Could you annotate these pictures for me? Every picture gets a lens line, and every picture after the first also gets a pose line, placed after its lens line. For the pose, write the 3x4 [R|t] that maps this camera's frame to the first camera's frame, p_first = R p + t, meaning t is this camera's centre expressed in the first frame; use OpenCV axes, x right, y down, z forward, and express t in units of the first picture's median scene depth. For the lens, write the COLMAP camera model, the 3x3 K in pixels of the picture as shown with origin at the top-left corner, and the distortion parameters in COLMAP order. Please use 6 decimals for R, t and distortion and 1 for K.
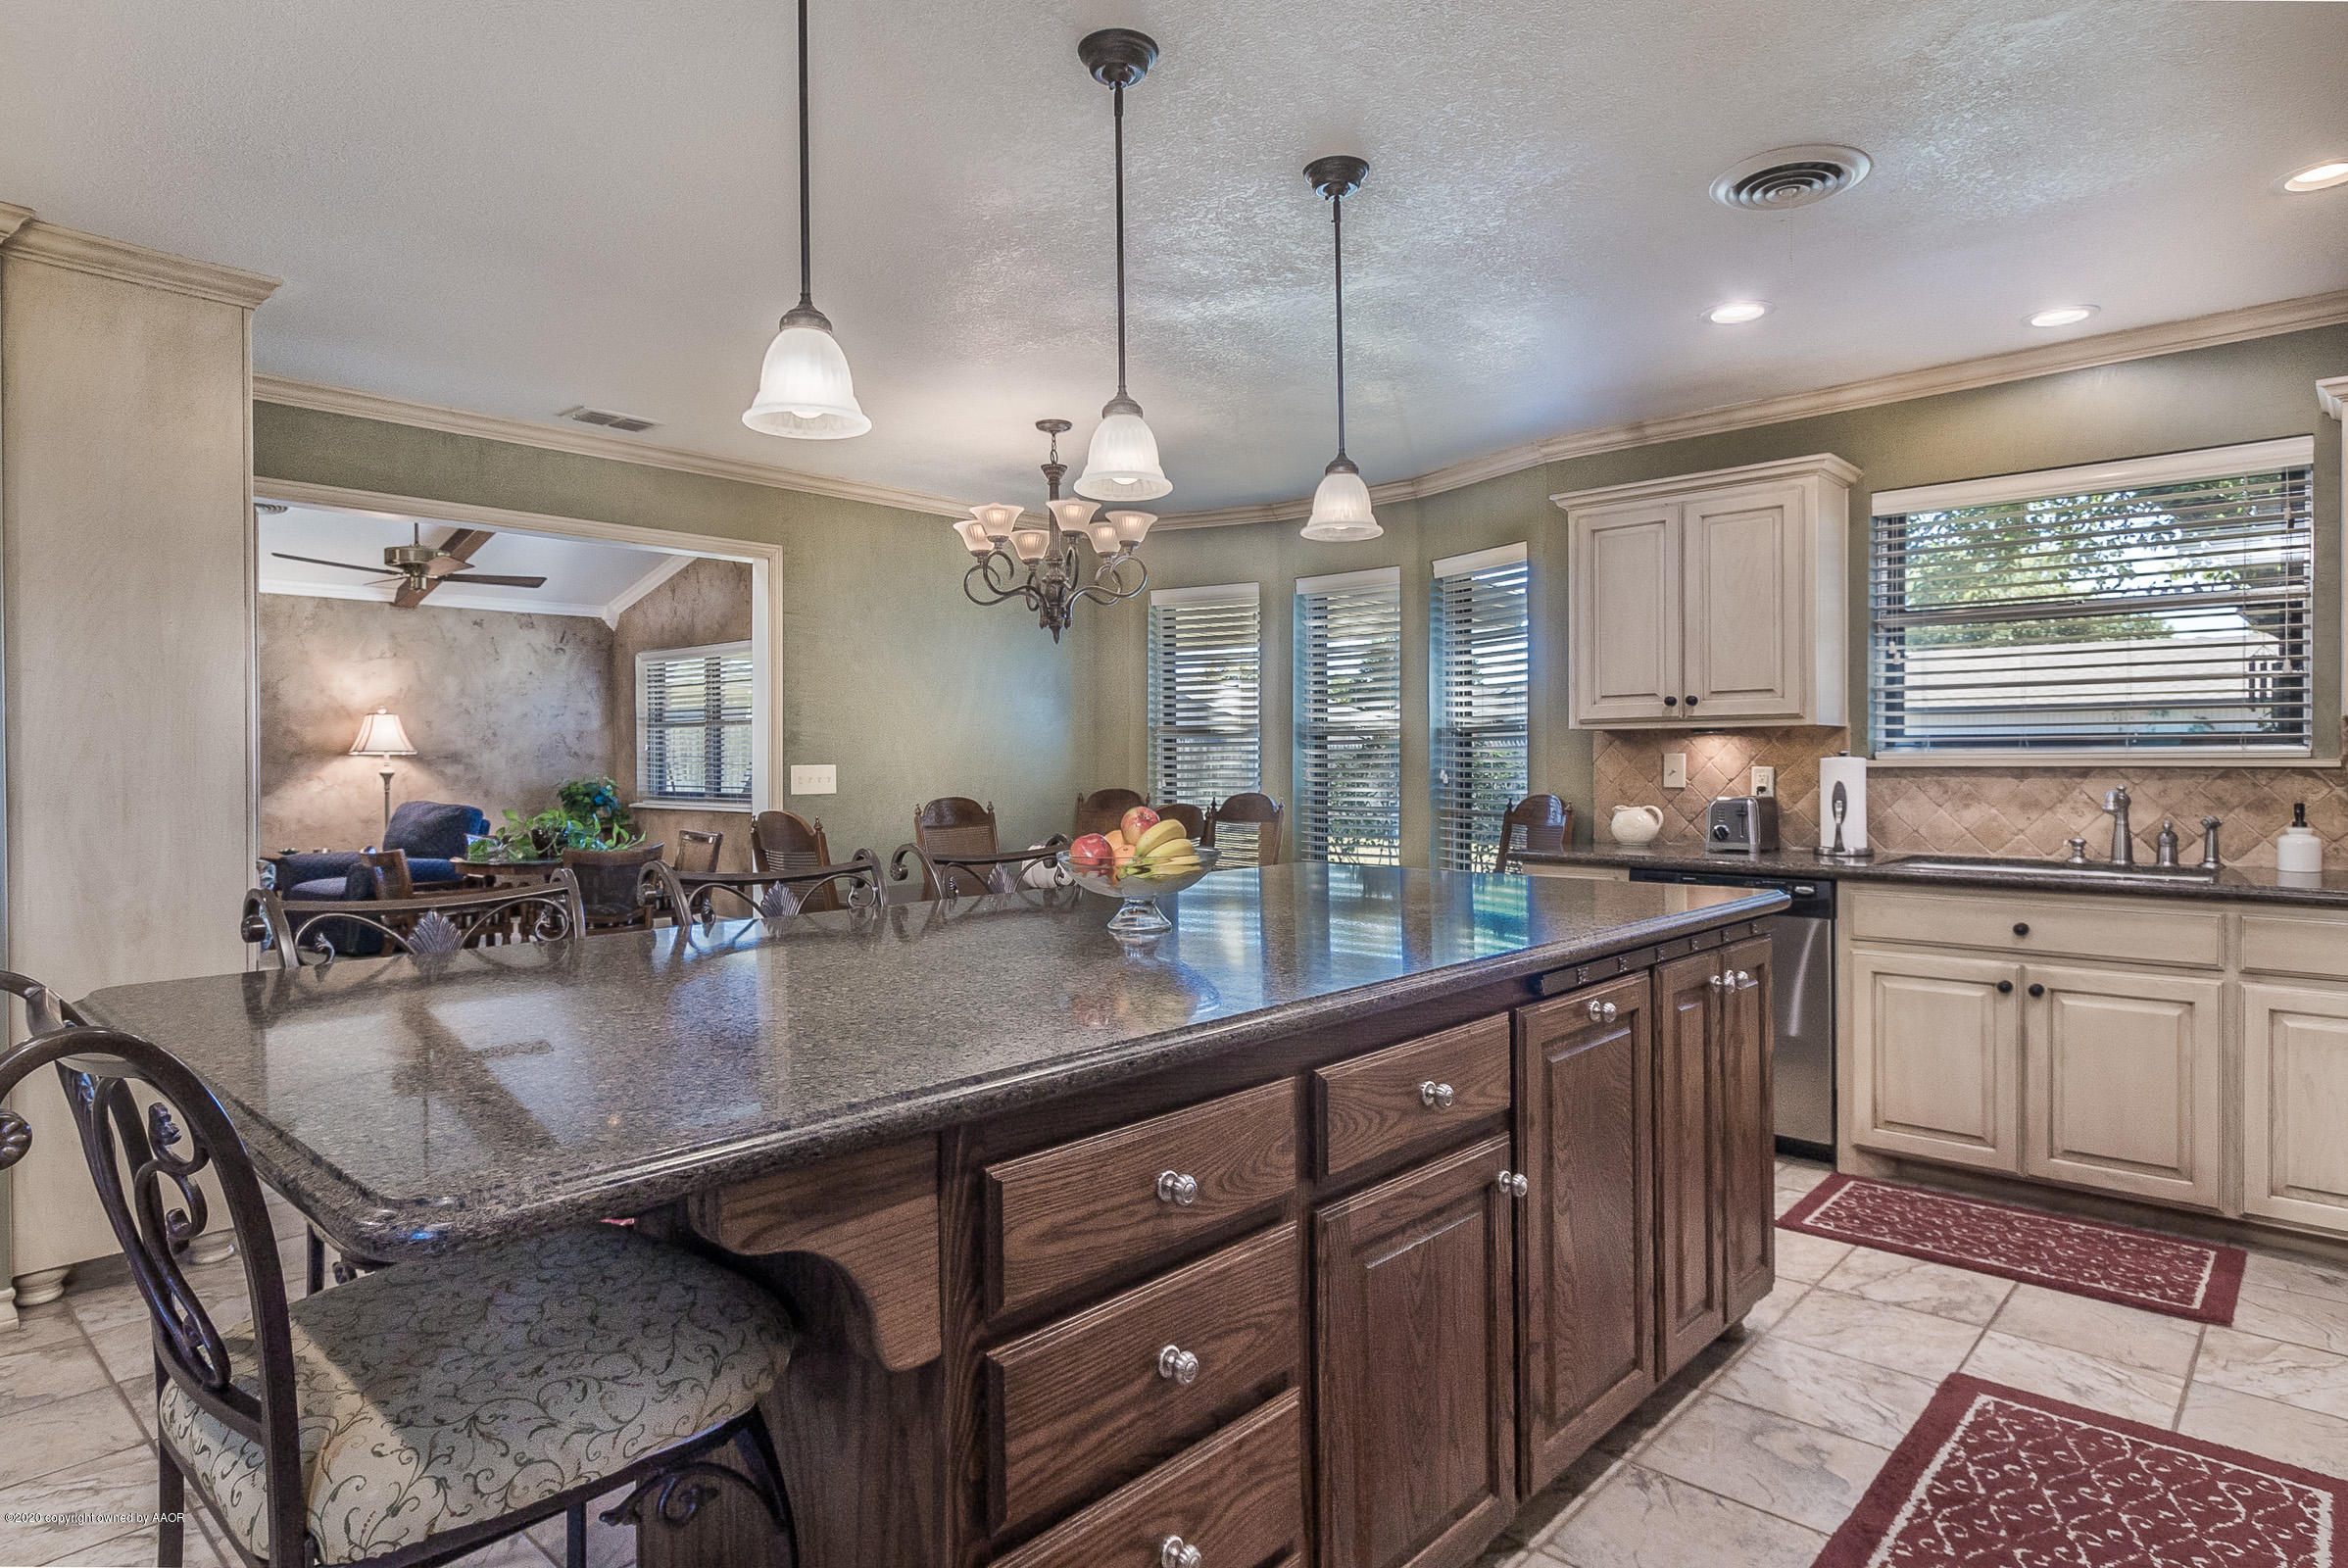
lens RADIAL K [[1295.5, 0, 1173.2], [0, 1295.5, 774.4], [0, 0, 1]] dist [-0.000612, -0.000013]
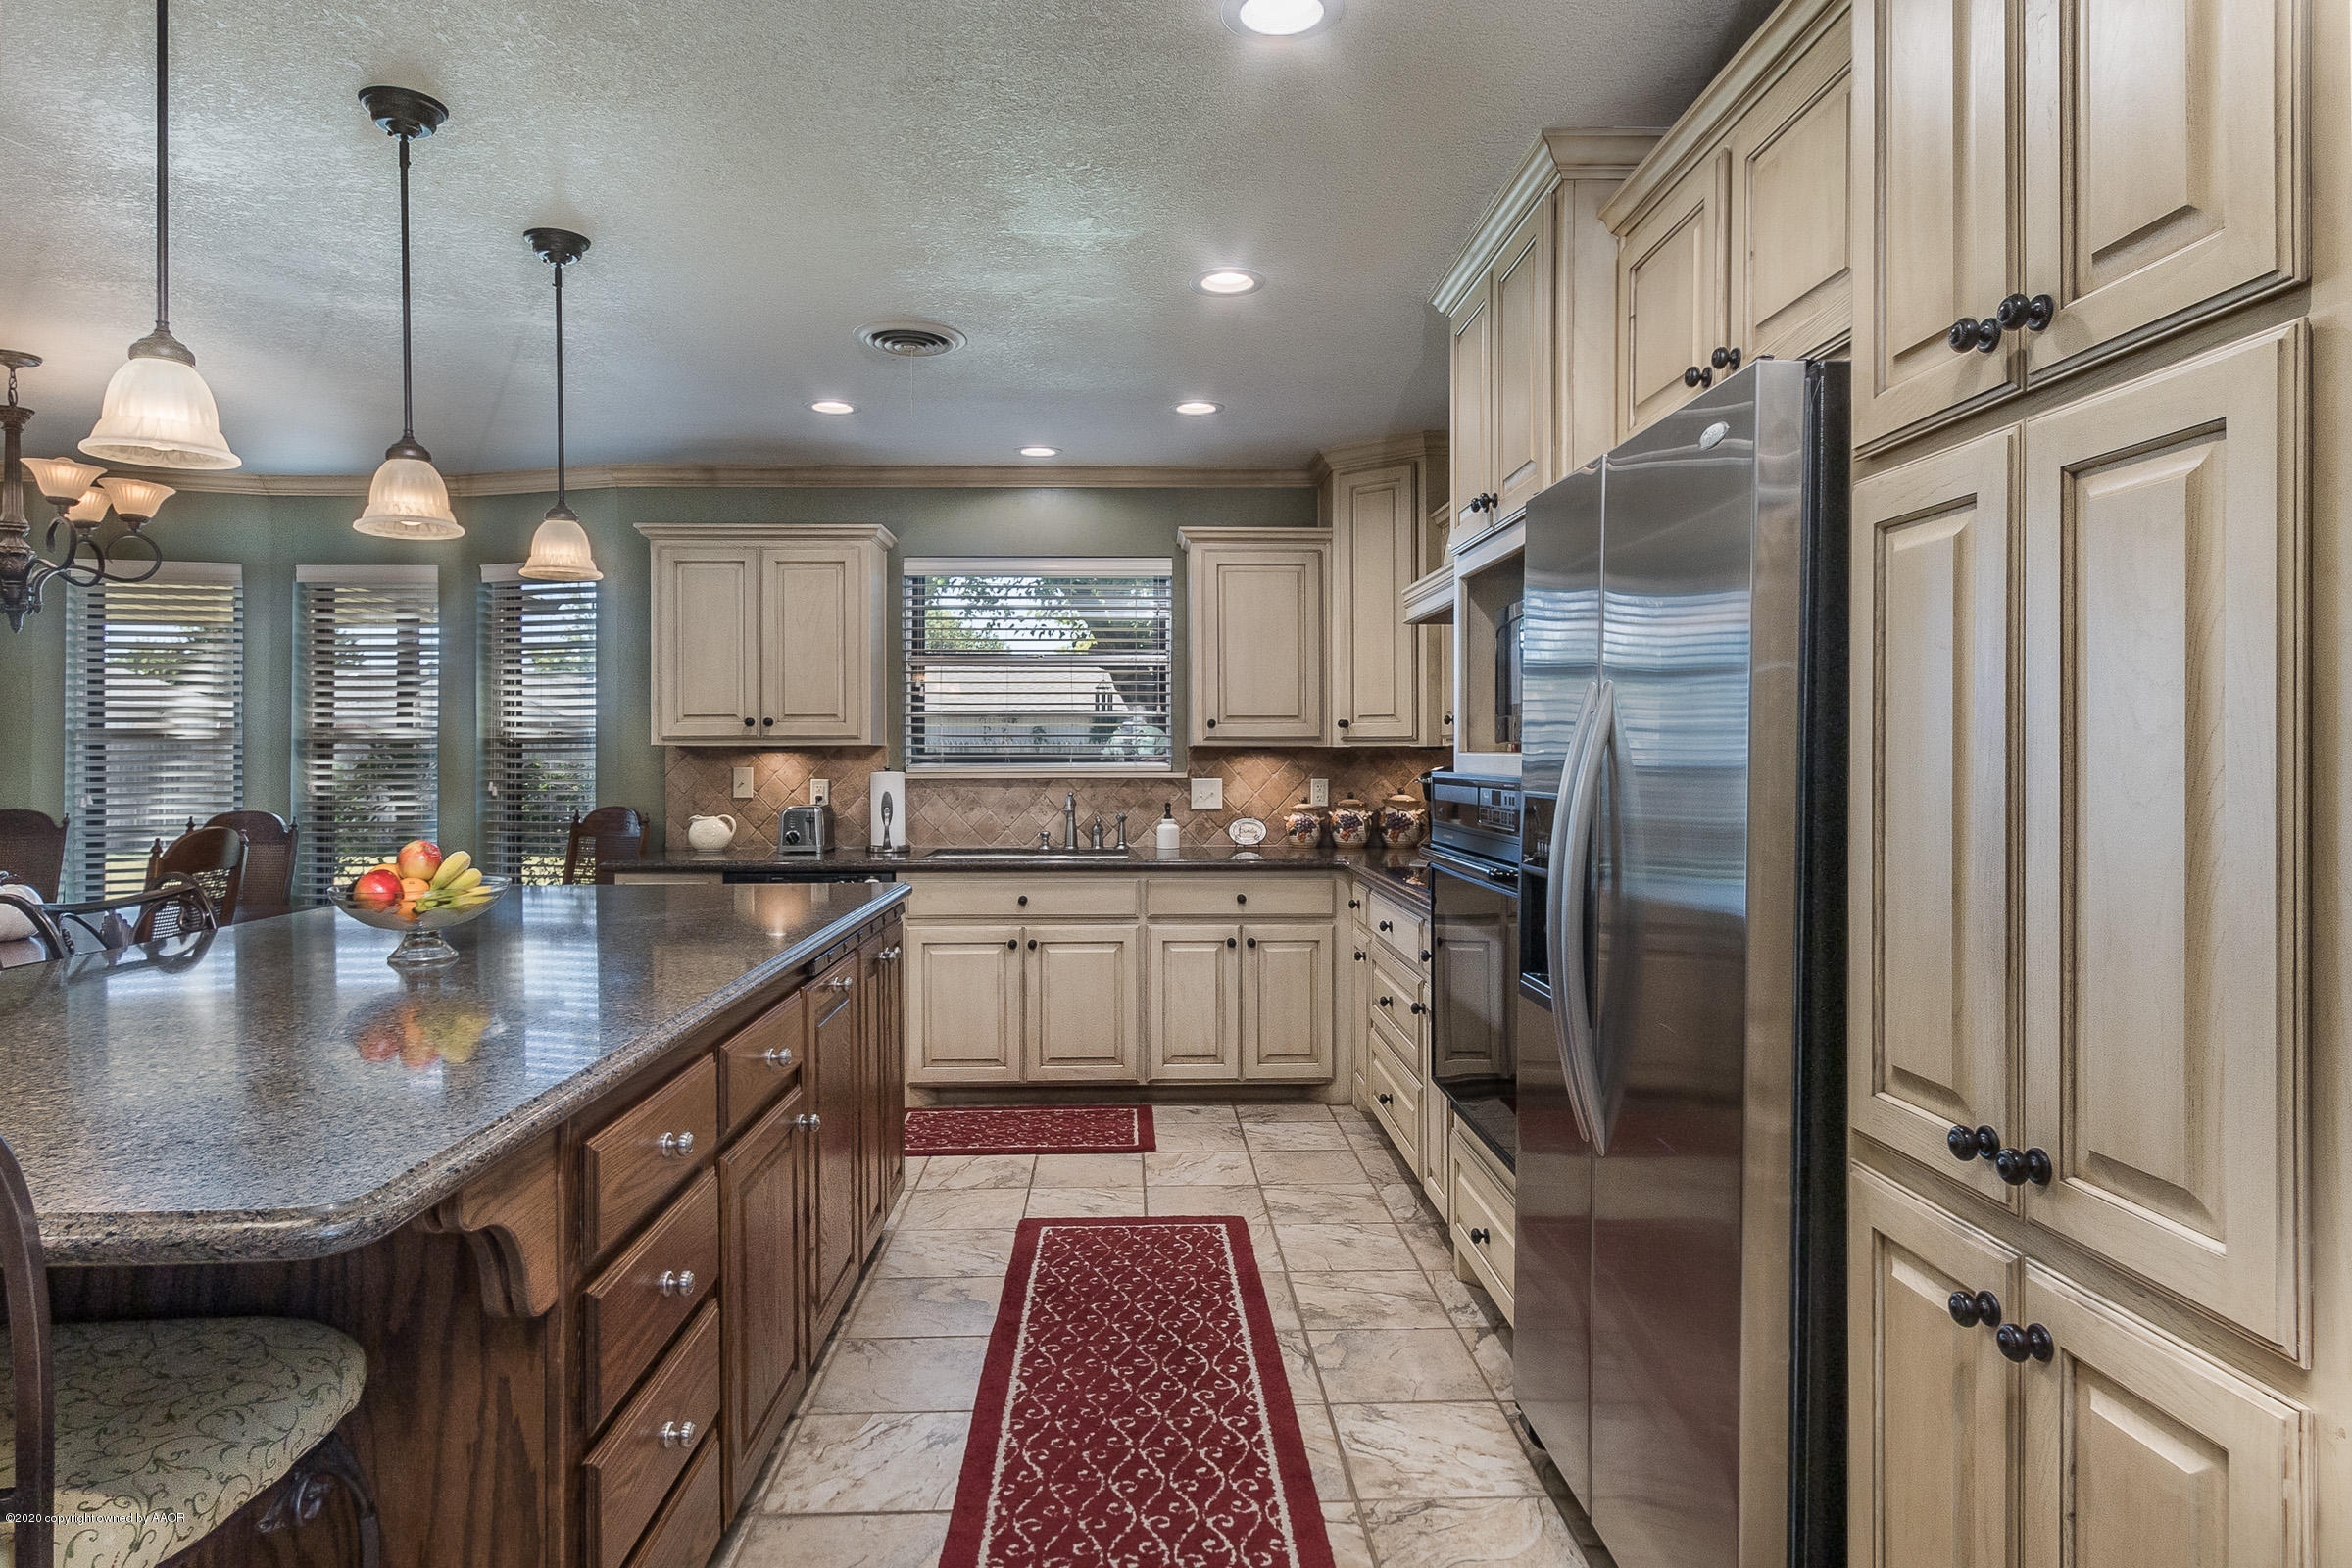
lens RADIAL K [[1344.5, 0, 1180.0], [0, 1344.5, 752.2], [0, 0, 1]] dist [-0.016490, -0.000363]
pose [[0.706420, 0.003527, 0.707784, -0.216385], [0.005975, 0.999922, -0.010945, -0.018588], [-0.707768, 0.011961, 0.706344, -0.107250]]
